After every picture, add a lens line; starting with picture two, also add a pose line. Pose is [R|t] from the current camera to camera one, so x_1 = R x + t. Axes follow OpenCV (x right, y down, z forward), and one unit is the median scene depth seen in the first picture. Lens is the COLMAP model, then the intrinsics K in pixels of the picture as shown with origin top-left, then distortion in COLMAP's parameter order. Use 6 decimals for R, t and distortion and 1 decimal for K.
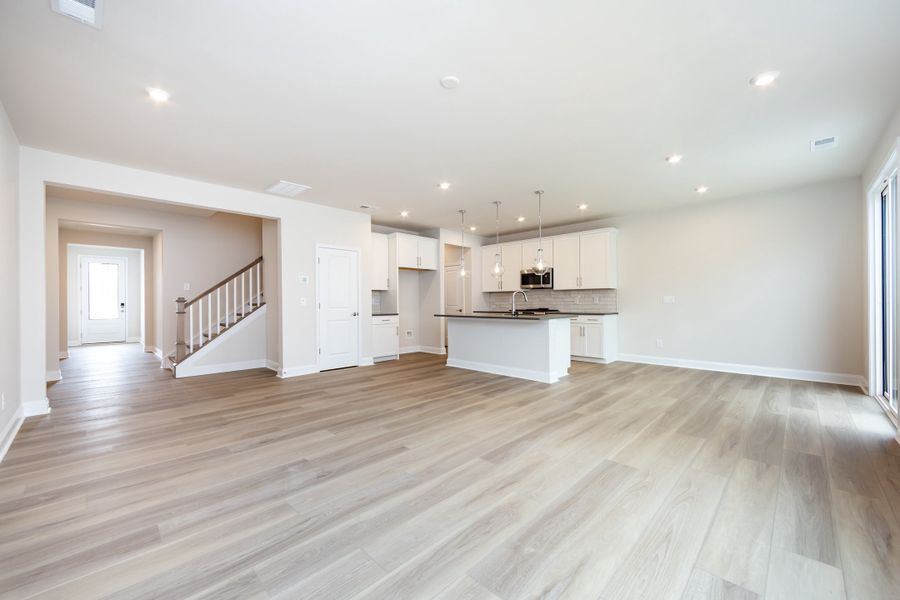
lens RADIAL K [[356.6, 0, 448.6], [0, 356.6, 302.7], [0, 0, 1]] dist [-0.001958, -0.000122]
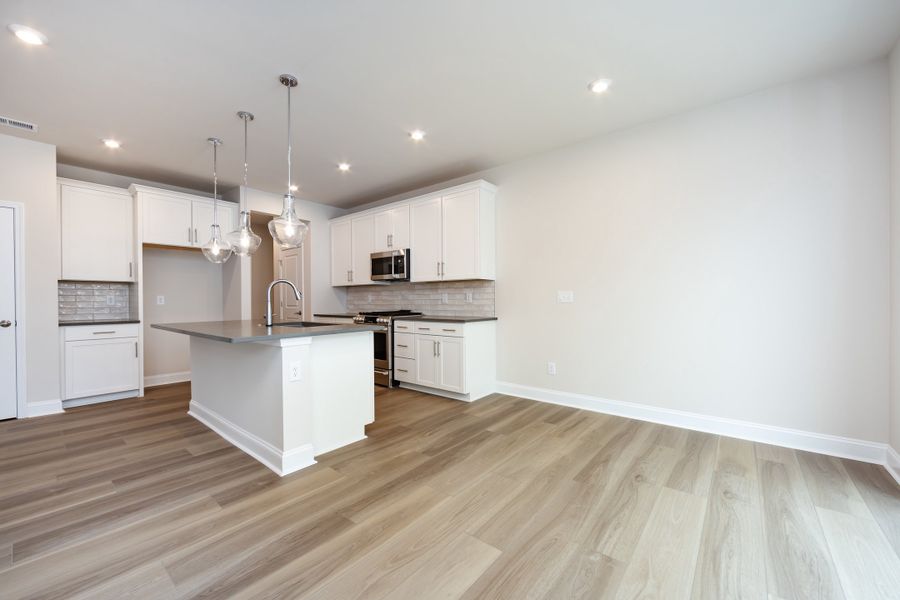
lens RADIAL K [[356.6, 0, 447.6], [0, 356.6, 302.7], [0, 0, 1]] dist [-0.001958, -0.000122]
pose [[0.996320, -0.001570, 0.085697, 0.322402], [0.001189, 0.999989, 0.004503, -0.001437], [-0.085703, -0.004384, 0.996311, 0.361448]]
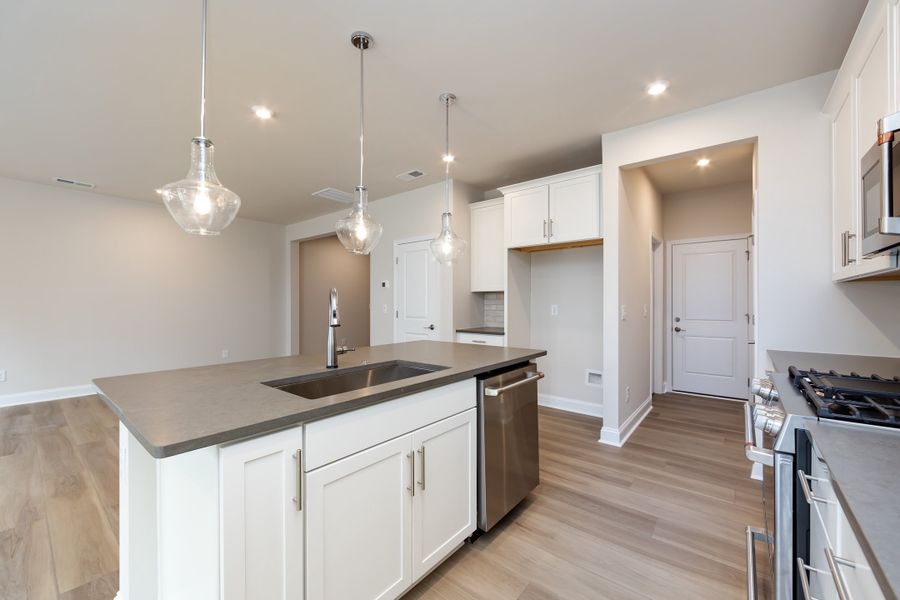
lens RADIAL K [[356.6, 0, 448.7], [0, 356.6, 302.0], [0, 0, 1]] dist [-0.001958, -0.000122]
pose [[0.092441, 0.004802, -0.995707, 0.407474], [-0.001915, 0.999987, 0.004645, -0.019748], [0.995716, 0.001477, 0.092449, 0.864588]]
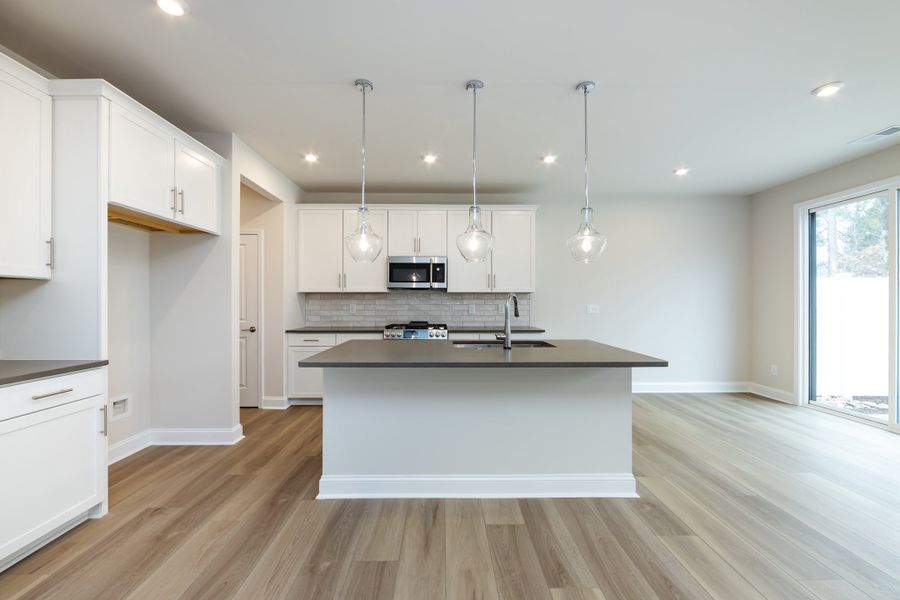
lens RADIAL K [[356.6, 0, 448.4], [0, 356.6, 302.1], [0, 0, 1]] dist [-0.001958, -0.000122]
pose [[0.701154, 0.006273, 0.712982, -0.153639], [-0.003242, 0.999979, -0.005610, -0.016293], [-0.713002, 0.001622, 0.701160, 0.594387]]
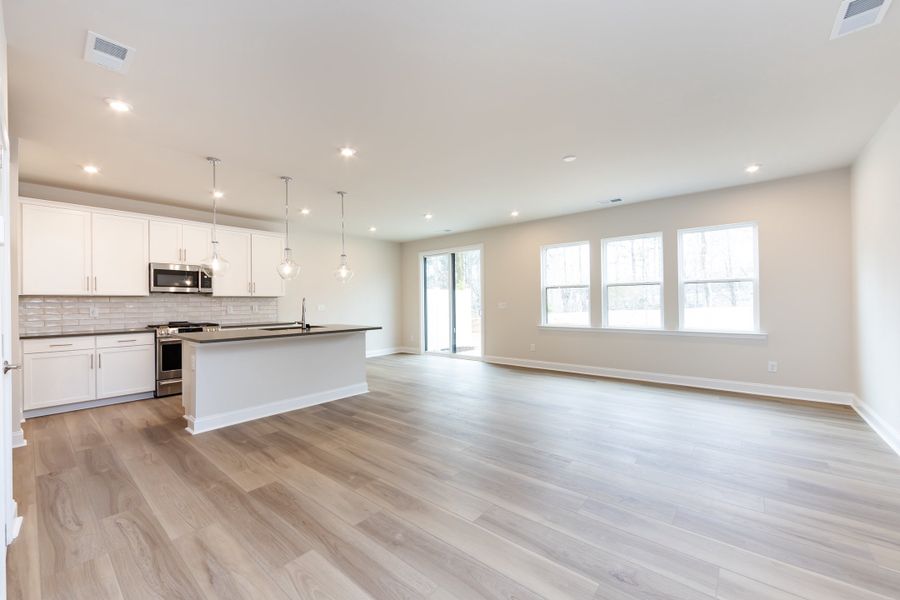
lens RADIAL K [[356.2, 0, 448.4], [0, 356.2, 302.7], [0, 0, 1]] dist [-0.002744, -0.000732]
pose [[-0.078931, 0.005858, 0.996863, -0.514182], [0.013662, 0.999895, -0.004794, -0.012054], [-0.996786, 0.013241, -0.079002, 0.595822]]
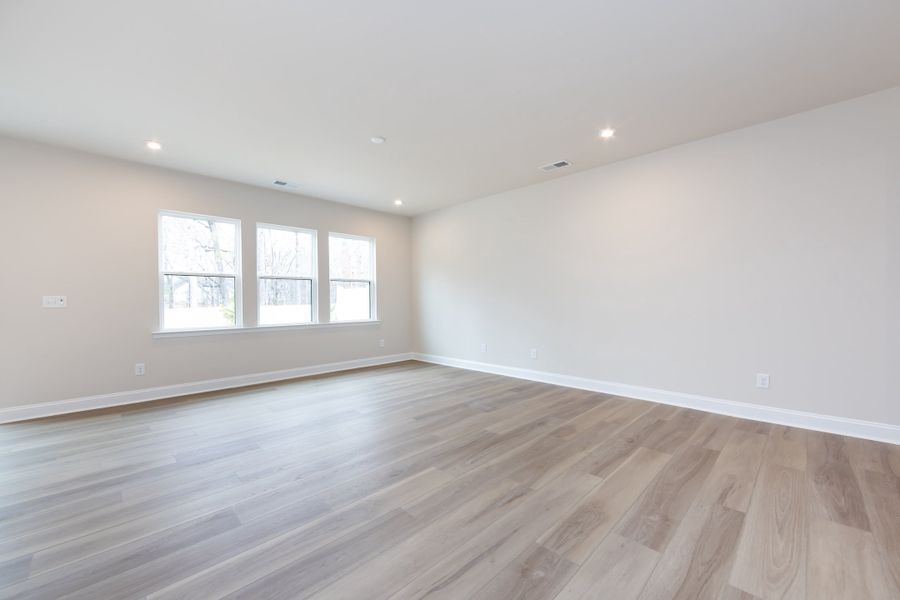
lens RADIAL K [[356.6, 0, 447.9], [0, 356.6, 300.9], [0, 0, 1]] dist [-0.001958, -0.000122]
pose [[-0.999820, 0.014618, 0.012066, -0.099950], [0.014668, 0.999884, 0.004007, -0.001103], [-0.012007, 0.004183, -0.999919, 0.875450]]
